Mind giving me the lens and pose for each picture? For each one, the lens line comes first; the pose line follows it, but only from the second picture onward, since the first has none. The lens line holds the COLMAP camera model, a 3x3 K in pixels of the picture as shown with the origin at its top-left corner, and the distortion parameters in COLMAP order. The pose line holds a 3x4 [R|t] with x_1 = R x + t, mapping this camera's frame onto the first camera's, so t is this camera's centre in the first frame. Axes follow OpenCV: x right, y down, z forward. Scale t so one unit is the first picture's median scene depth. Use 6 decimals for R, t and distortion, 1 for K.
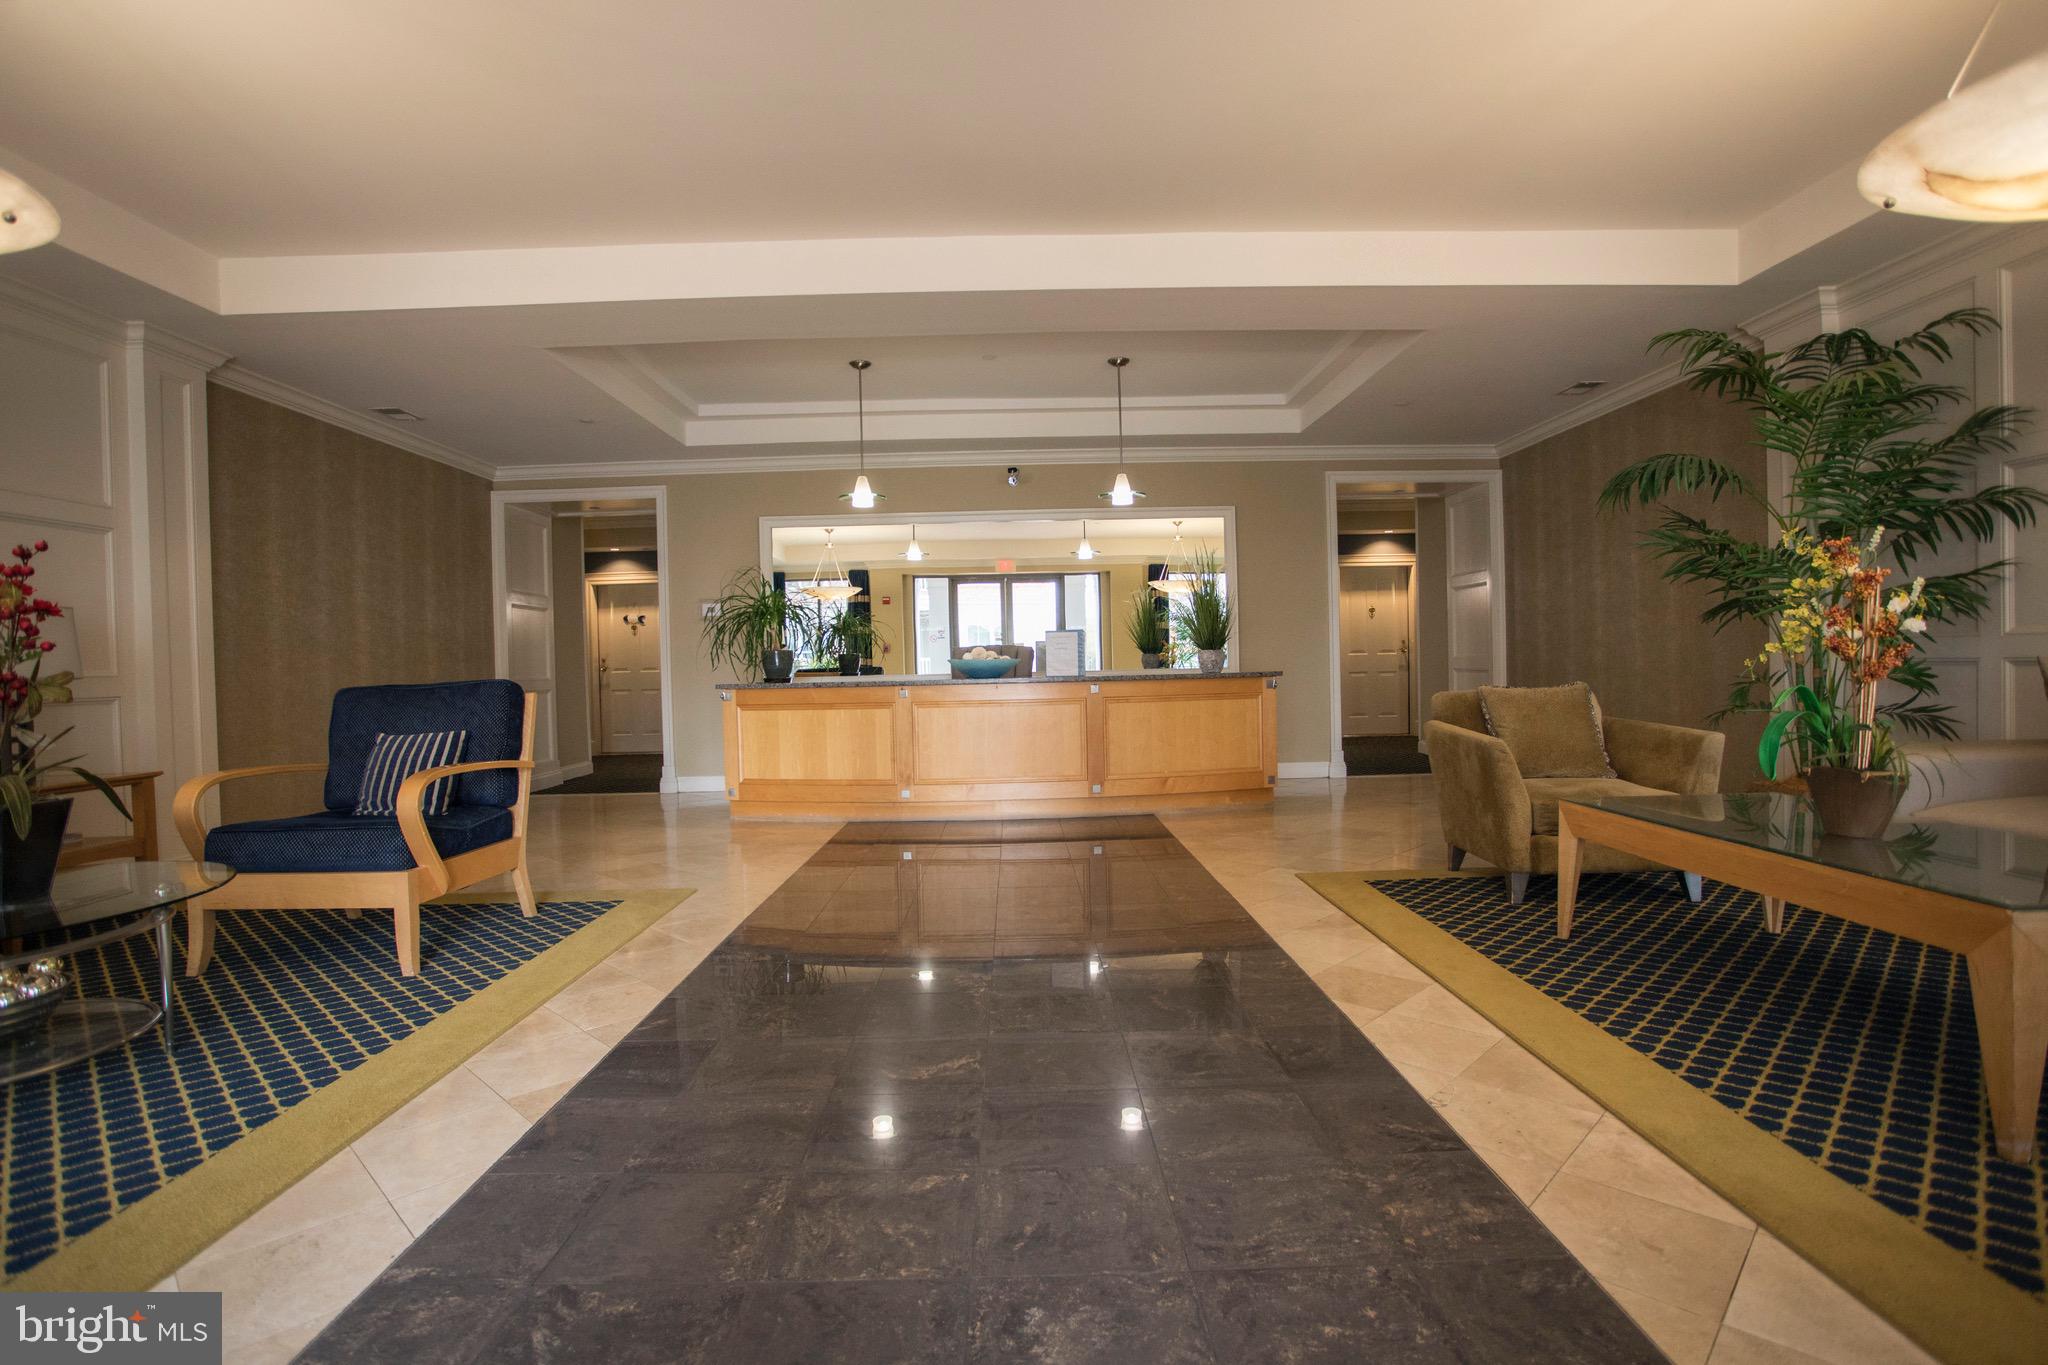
lens RADIAL K [[1057.4, 0, 1040.3], [0, 1057.4, 680.2], [0, 0, 1]] dist [-0.049567, 0.019208]
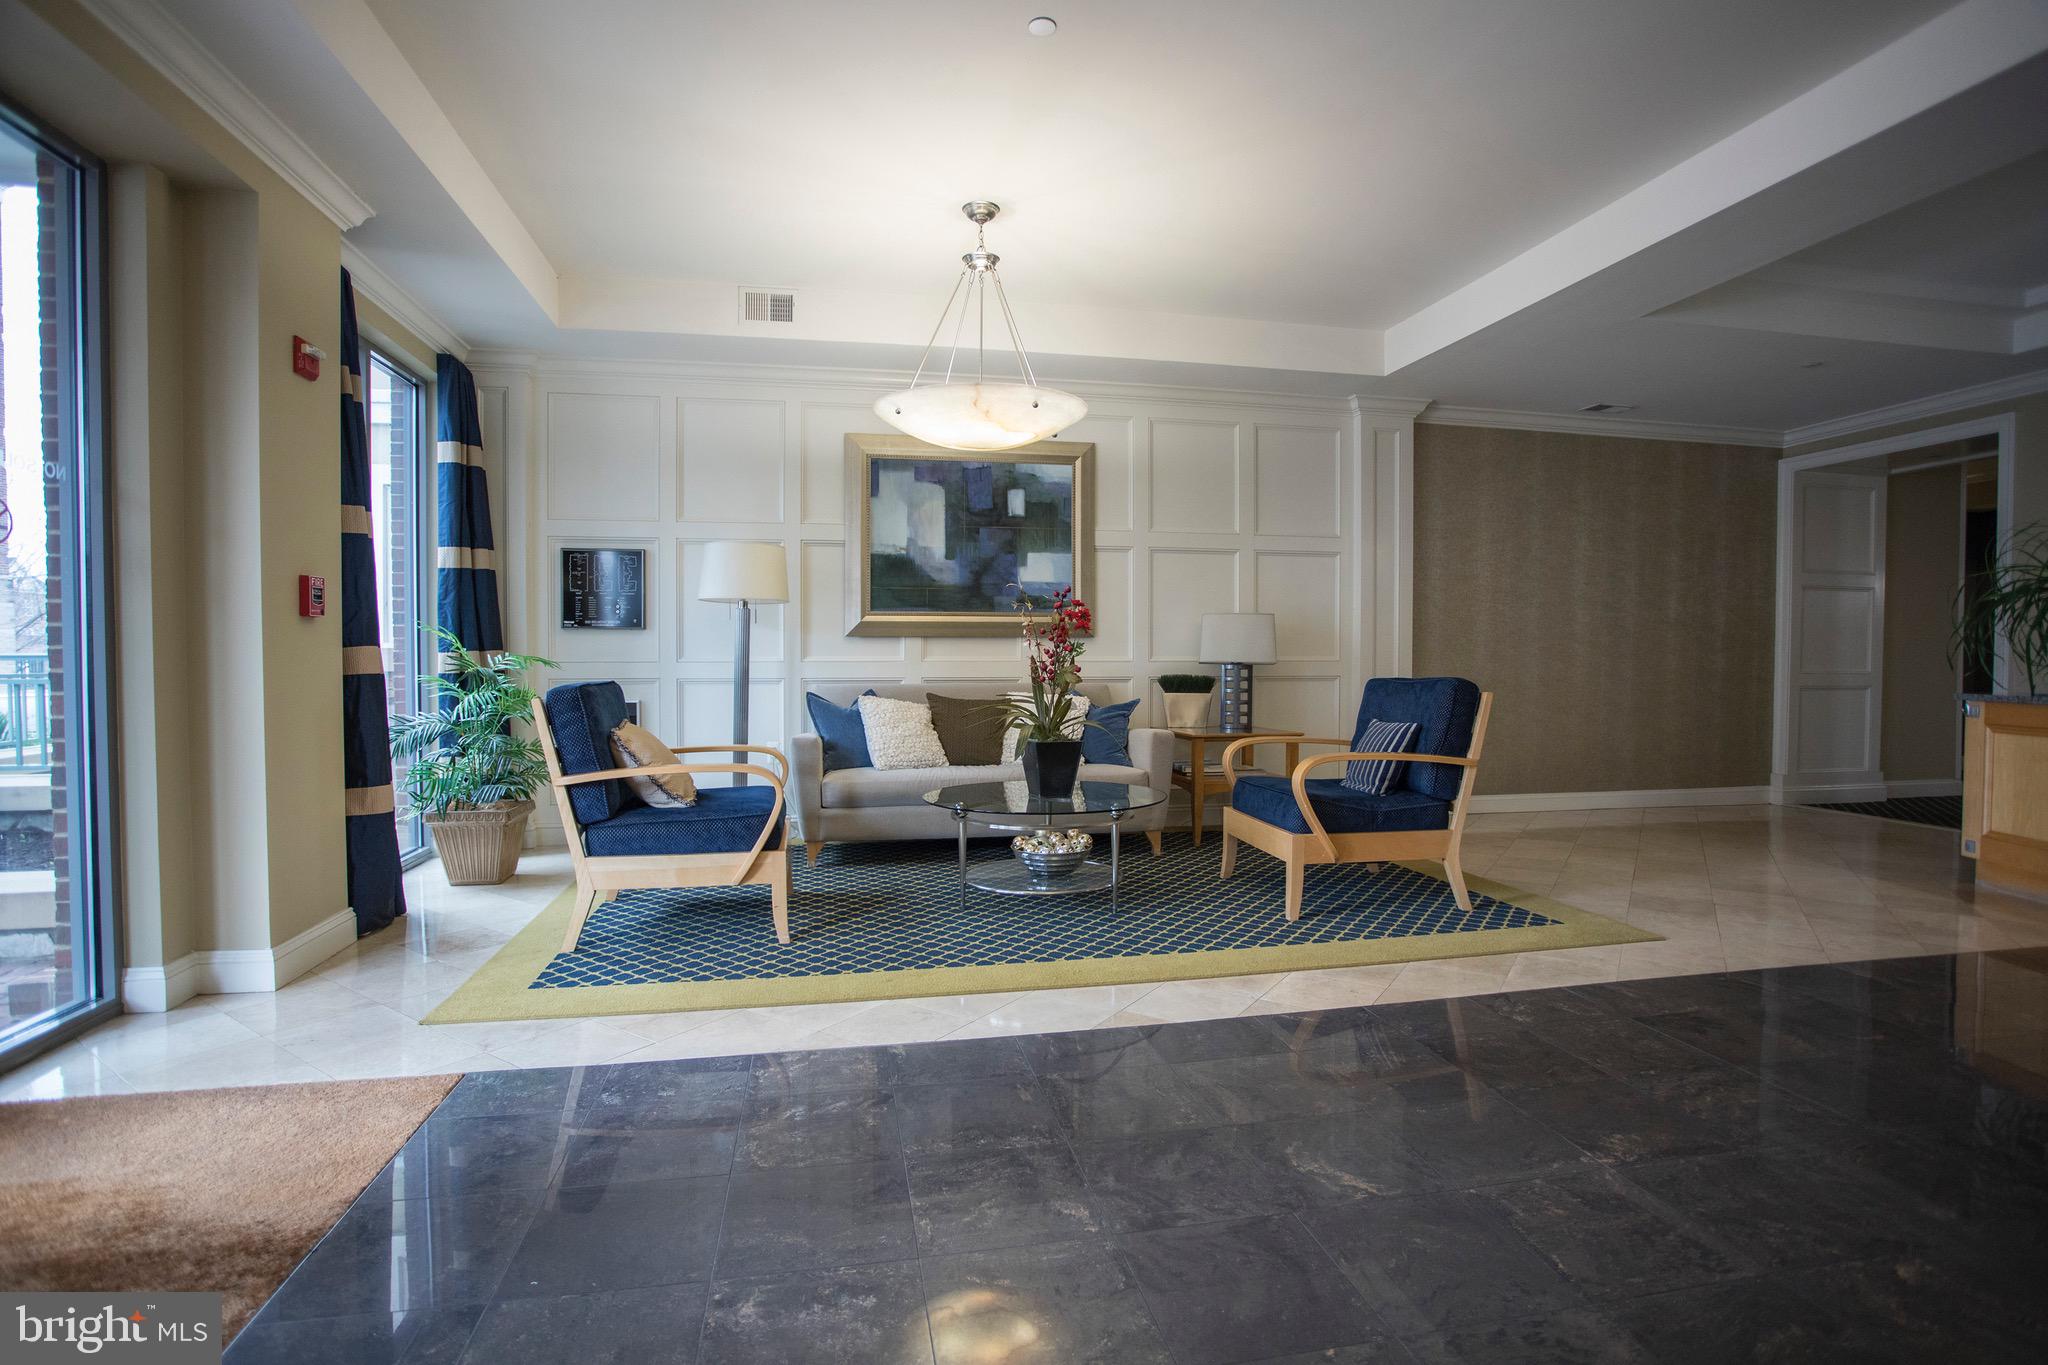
lens RADIAL K [[1057.4, 0, 1040.3], [0, 1057.4, 680.2], [0, 0, 1]] dist [-0.049567, 0.019208]
pose [[0.144041, 0.049745, -0.988321, 0.457533], [-0.019812, 0.998681, 0.047379, -0.039971], [0.989373, 0.012756, 0.144837, 0.436441]]
